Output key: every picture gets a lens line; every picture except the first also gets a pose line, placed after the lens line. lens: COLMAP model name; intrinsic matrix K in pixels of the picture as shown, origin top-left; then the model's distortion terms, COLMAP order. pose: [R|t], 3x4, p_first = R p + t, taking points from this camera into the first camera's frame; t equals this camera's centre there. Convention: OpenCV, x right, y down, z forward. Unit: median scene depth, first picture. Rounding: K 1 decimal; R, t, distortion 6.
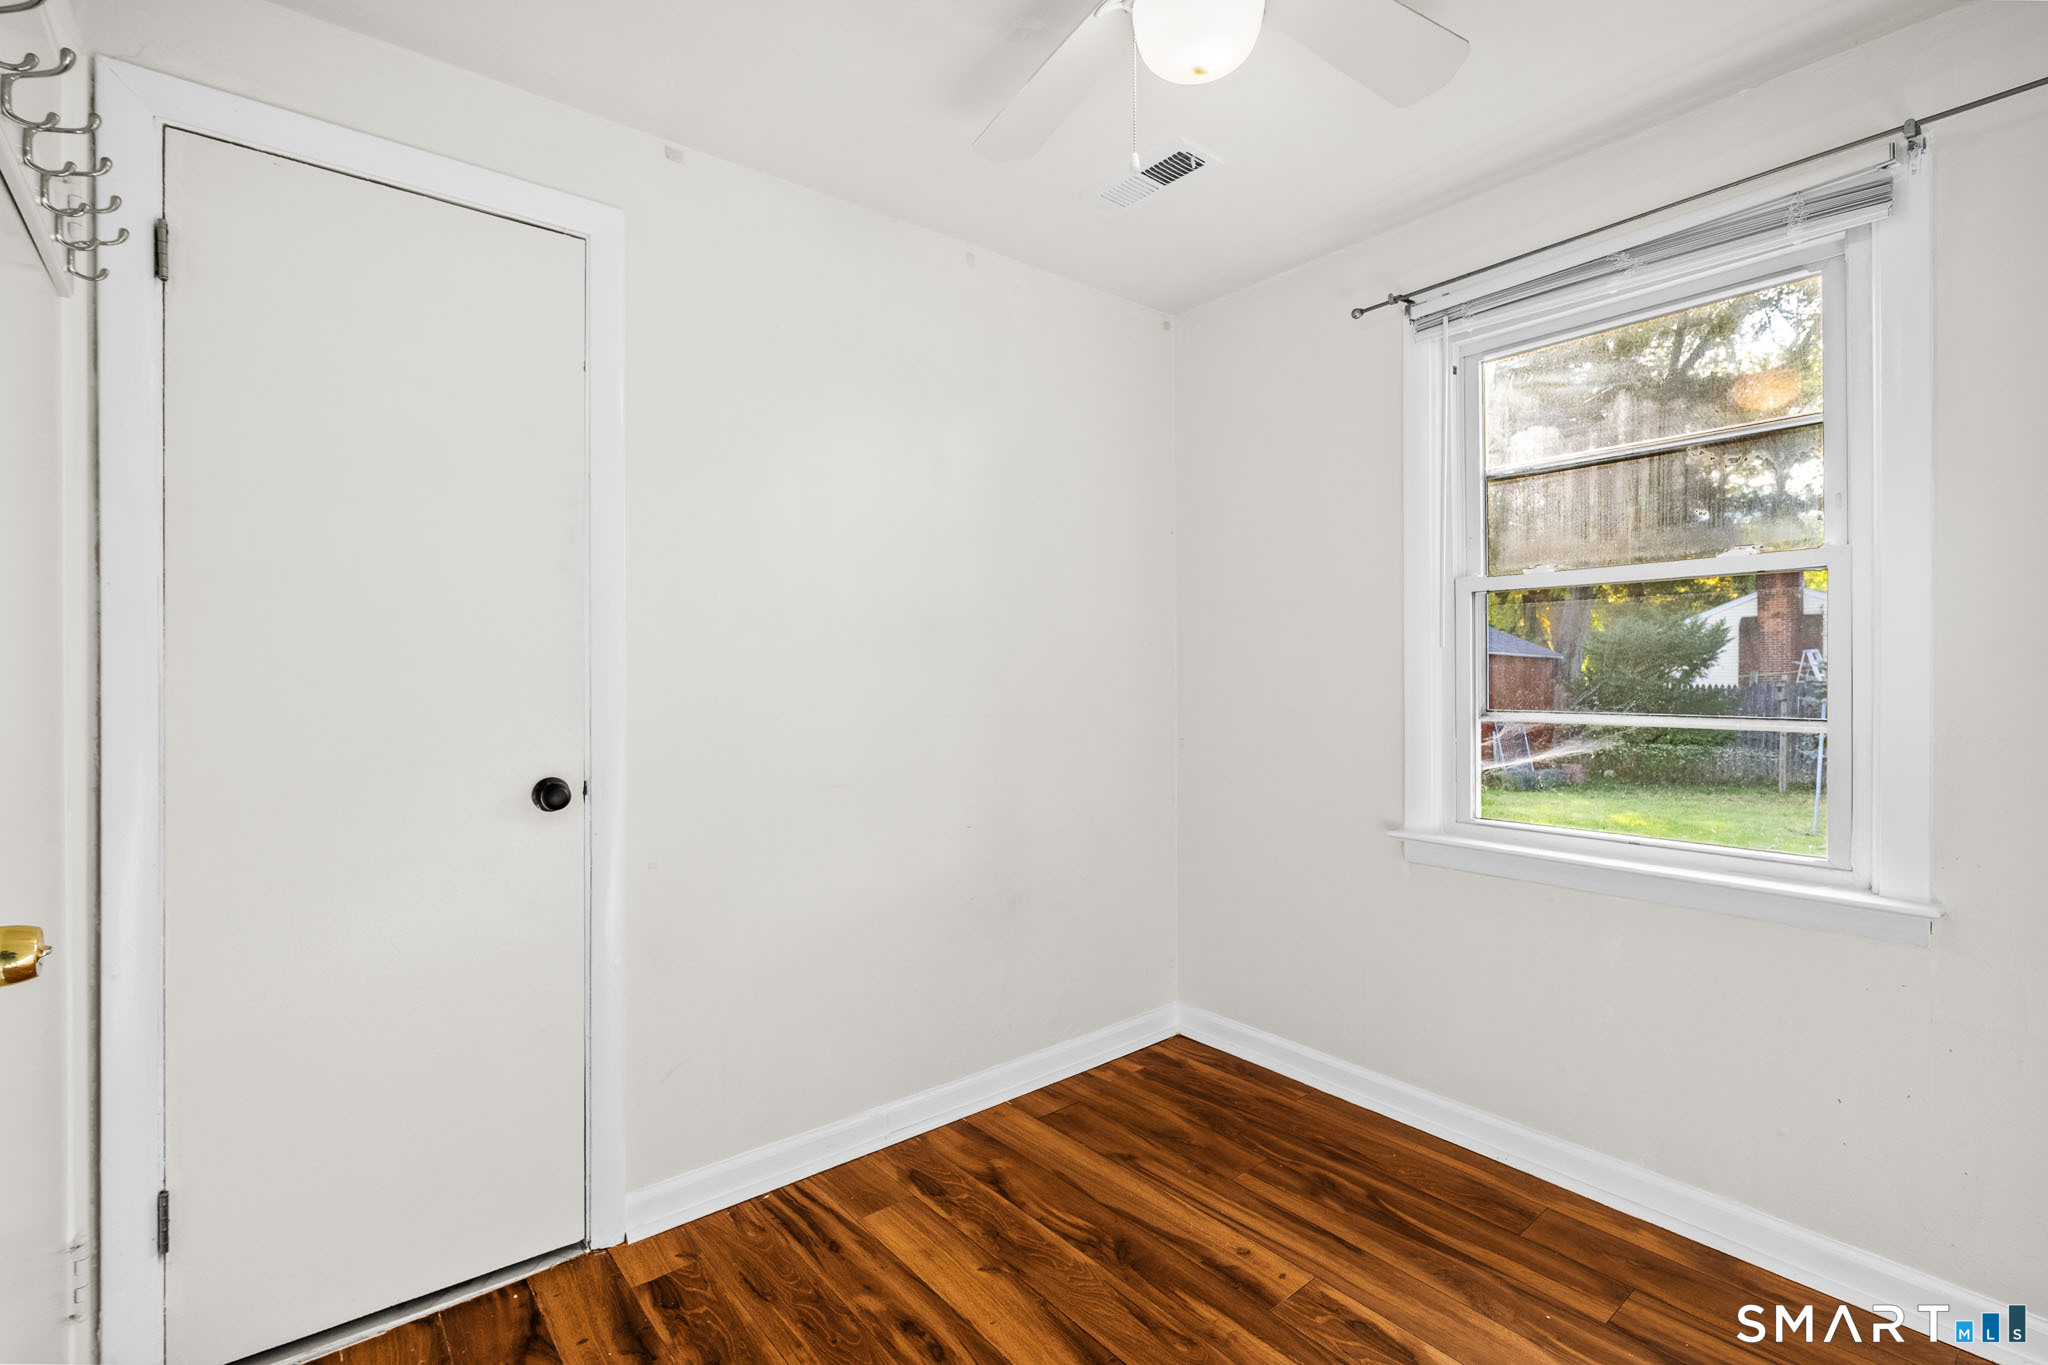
lens RADIAL K [[920.5, 0, 1008.8], [0, 920.5, 684.2], [0, 0, 1]] dist [-0.000842, -0.000509]
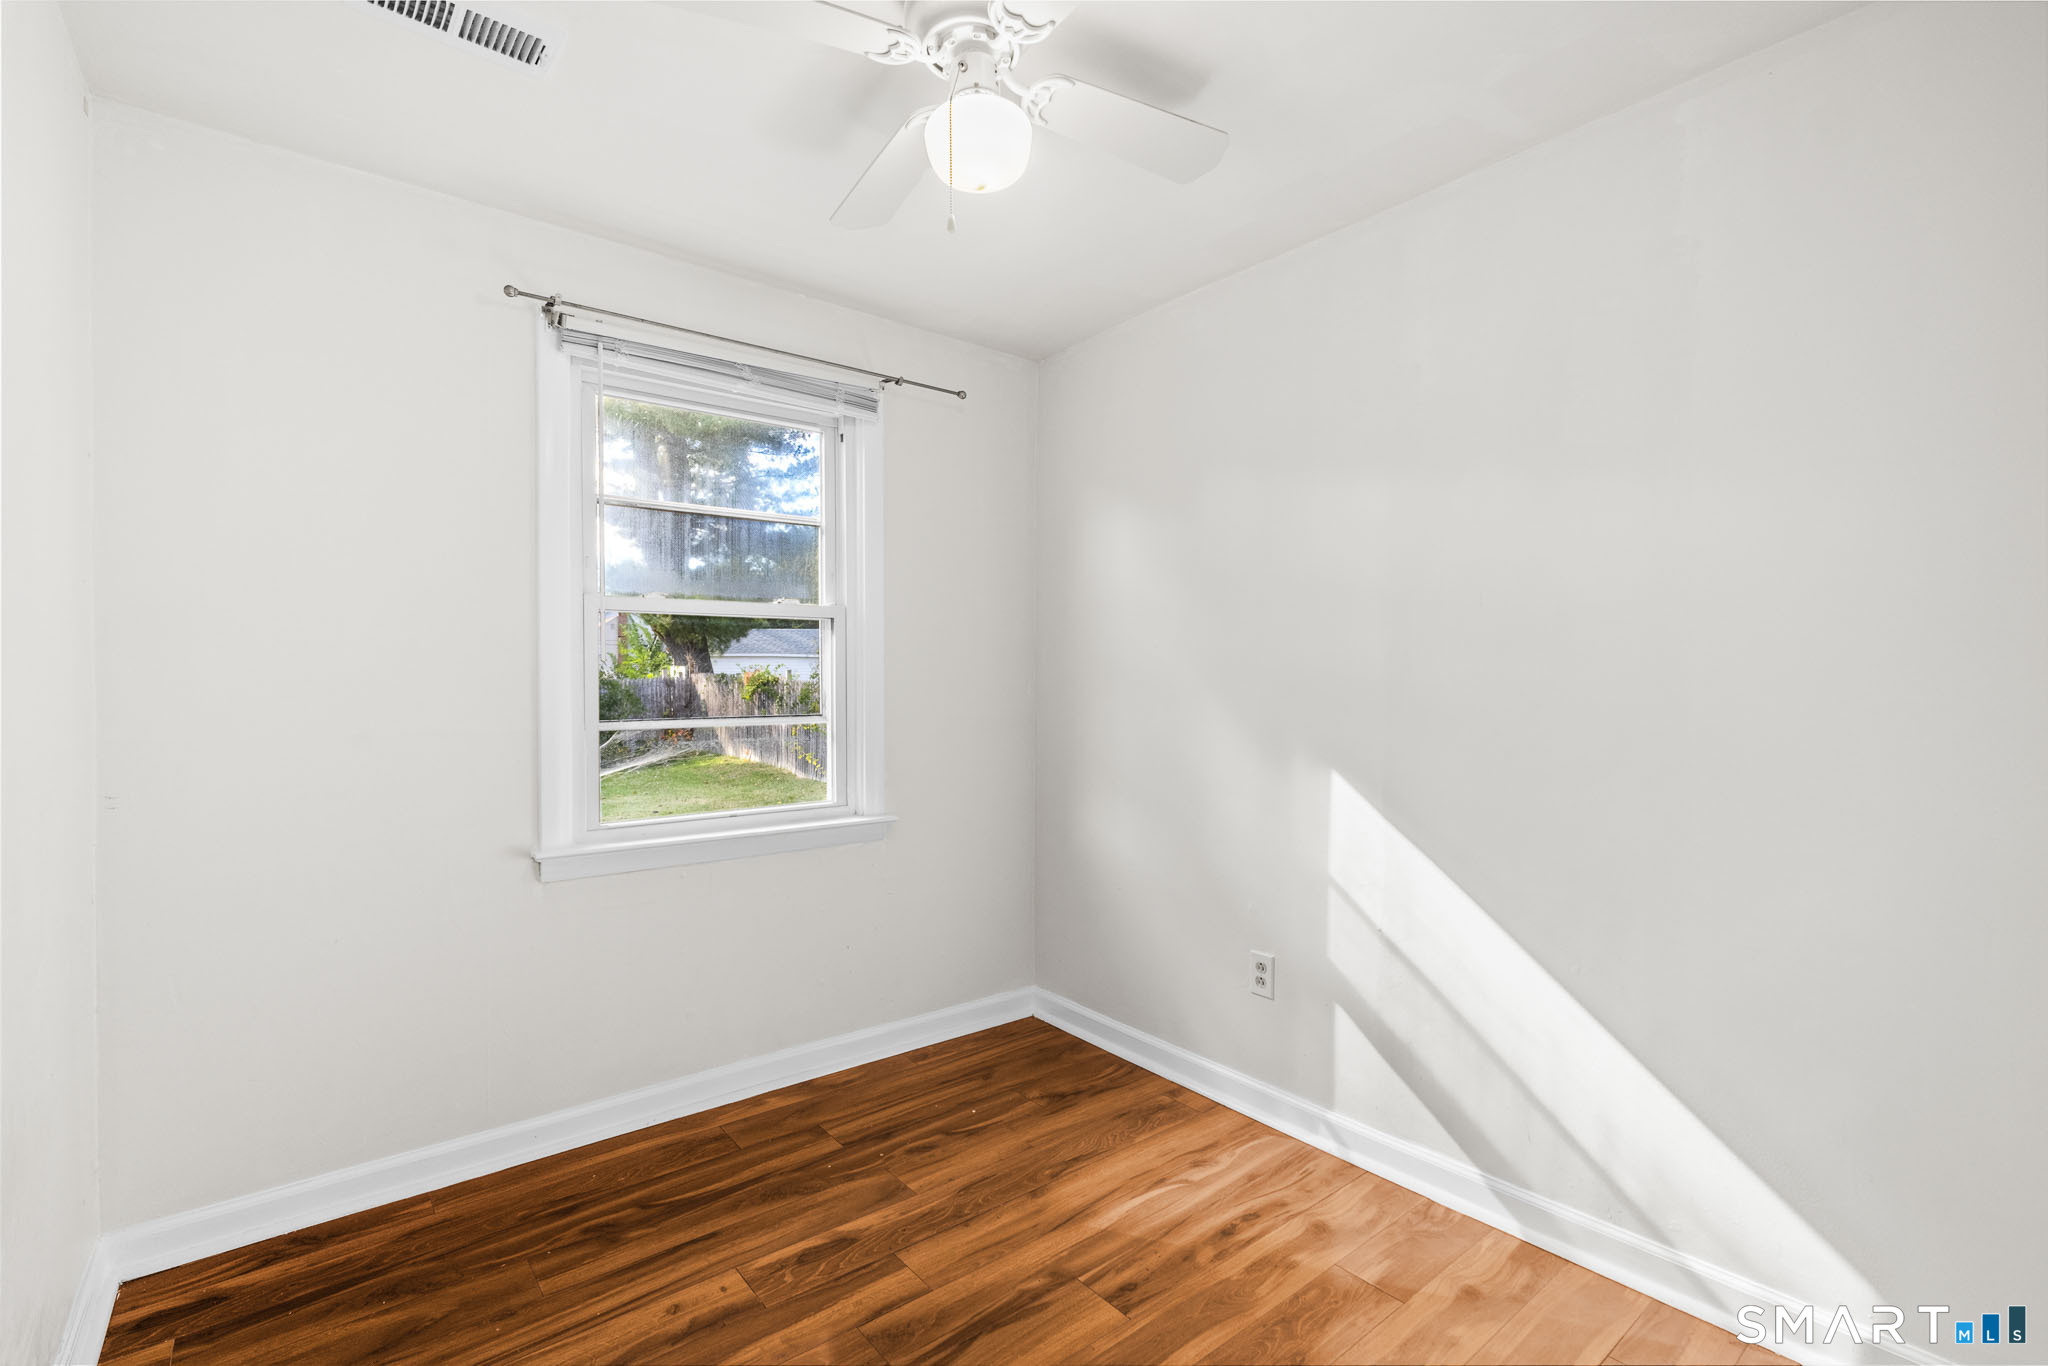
lens RADIAL K [[920.5, 0, 1008.8], [0, 920.5, 684.7], [0, 0, 1]] dist [-0.000842, -0.000509]
pose [[0.003343, -0.002857, 0.999990, -0.632673], [0.018381, 0.999827, 0.002795, -0.009562], [-0.999825, 0.018371, 0.003395, 0.610230]]
